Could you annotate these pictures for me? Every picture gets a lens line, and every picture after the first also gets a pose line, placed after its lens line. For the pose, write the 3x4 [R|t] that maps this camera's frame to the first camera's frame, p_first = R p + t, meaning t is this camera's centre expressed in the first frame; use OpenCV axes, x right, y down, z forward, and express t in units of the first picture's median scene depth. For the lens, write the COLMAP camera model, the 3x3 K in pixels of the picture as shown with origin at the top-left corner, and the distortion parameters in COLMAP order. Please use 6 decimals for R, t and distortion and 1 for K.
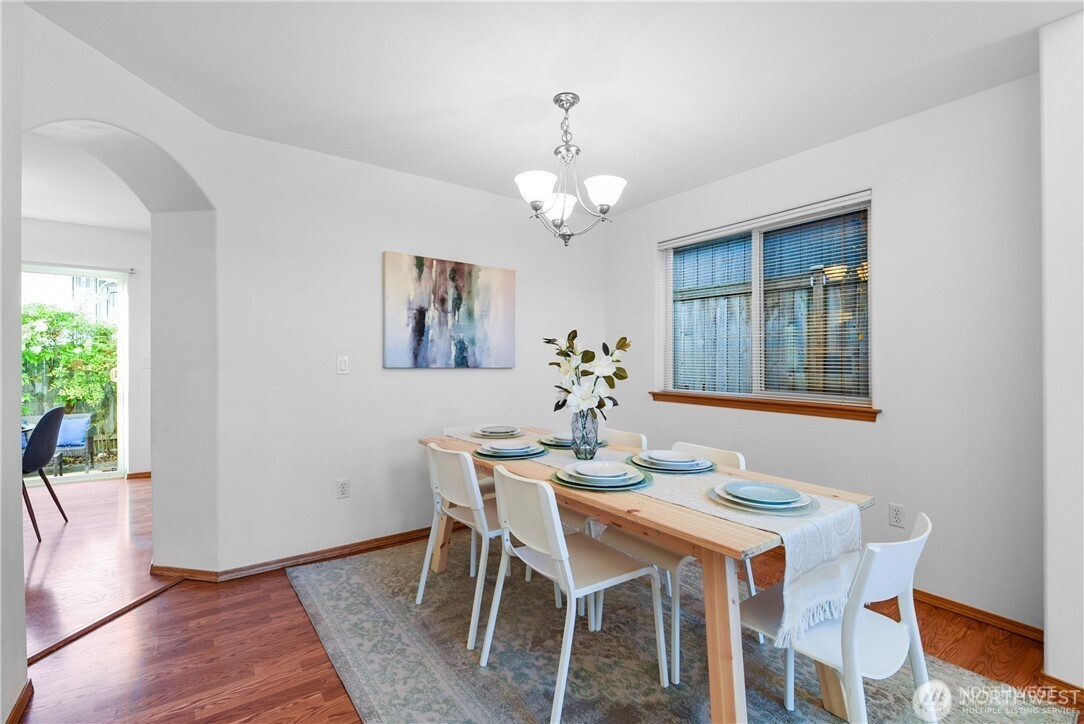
lens RADIAL K [[476.2, 0, 545.3], [0, 476.2, 360.7], [0, 0, 1]] dist [0.001470, -0.015634]
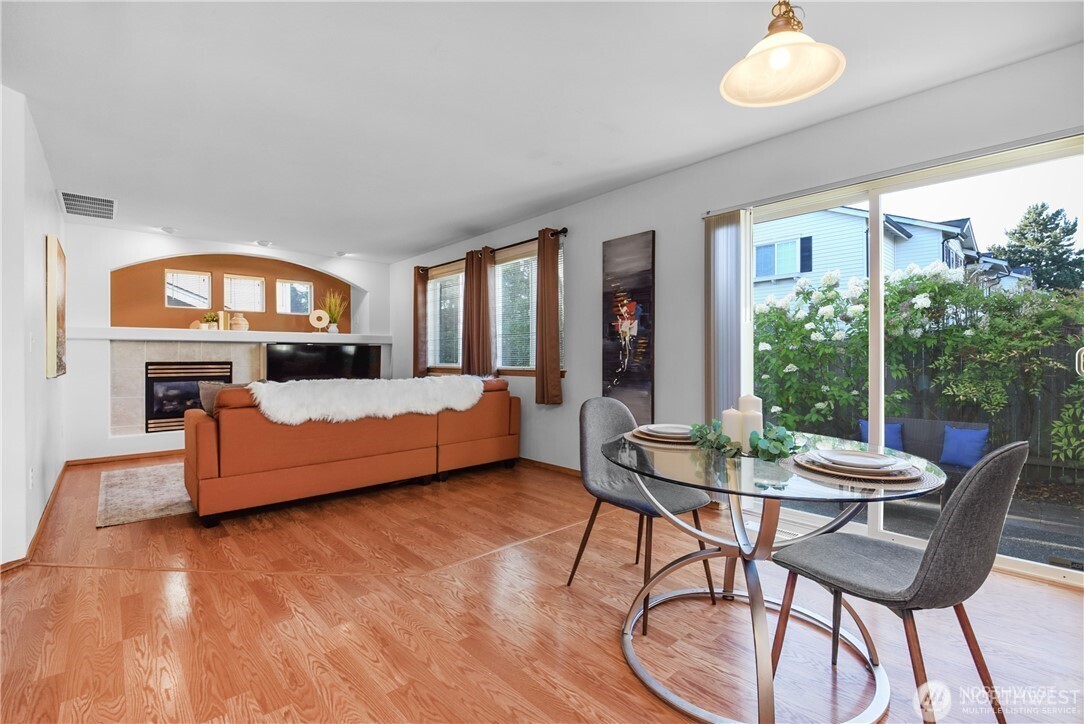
lens RADIAL K [[482.0, 0, 537.7], [0, 482.0, 359.2], [0, 0, 1]] dist [0.009490, -0.021277]
pose [[0.104982, 0.007315, -0.994447, -0.798530], [-0.000879, 0.999973, 0.007263, 0.030104], [0.994474, 0.000112, 0.104986, 0.642938]]
